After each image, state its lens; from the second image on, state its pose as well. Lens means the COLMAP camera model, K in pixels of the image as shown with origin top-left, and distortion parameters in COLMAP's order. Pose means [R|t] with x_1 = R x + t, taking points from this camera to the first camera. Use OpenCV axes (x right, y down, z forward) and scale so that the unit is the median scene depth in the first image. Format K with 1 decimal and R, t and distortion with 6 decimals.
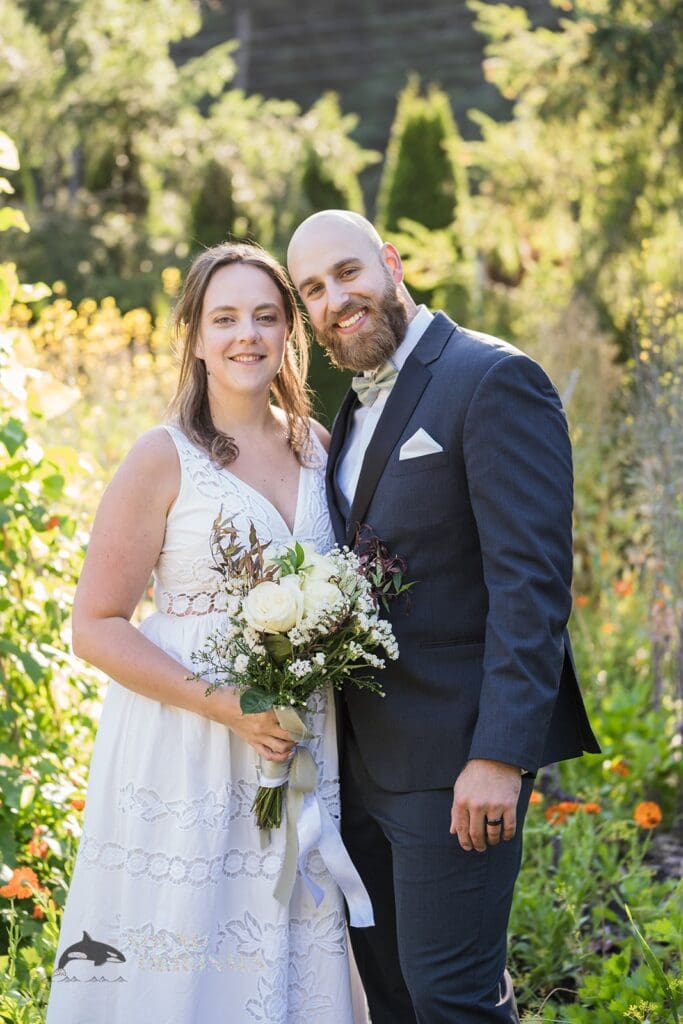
lens RADIAL K [[2103.7, 0, 341.5], [0, 2103.7, 512.0], [0, 0, 1]] dist [-0.019553, -0.369265]
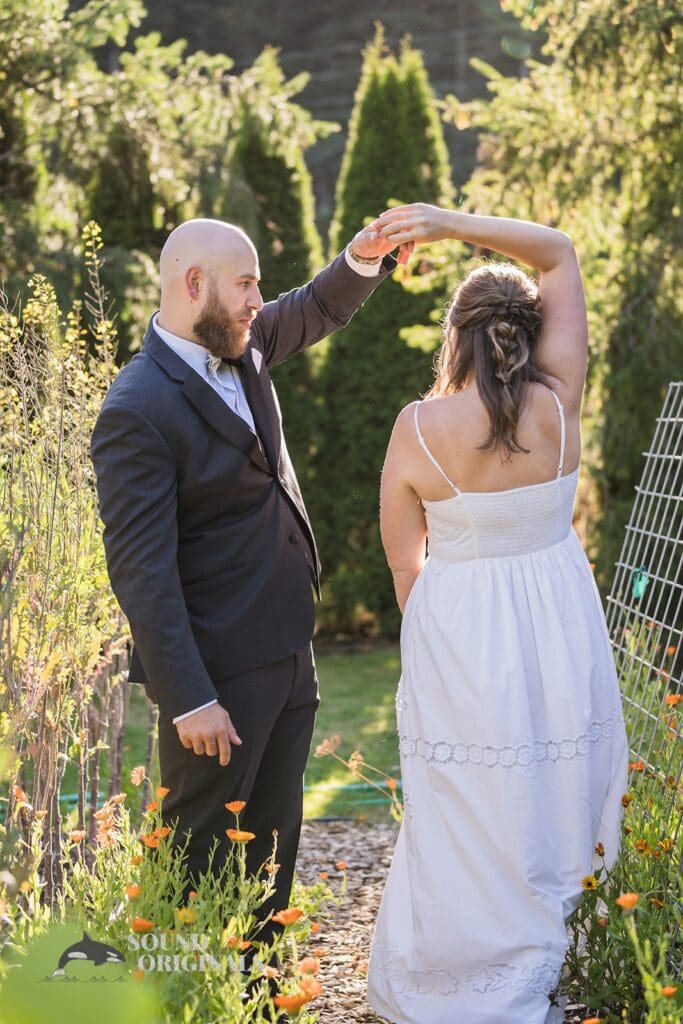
lens RADIAL K [[2103.7, 0, 341.5], [0, 2103.7, 512.0], [0, 0, 1]] dist [-0.019553, -0.369265]
pose [[0.997993, -0.004562, 0.063166, -0.030077], [0.006069, 0.999701, -0.023686, -0.011905], [-0.063039, 0.024022, 0.997722, 0.249357]]
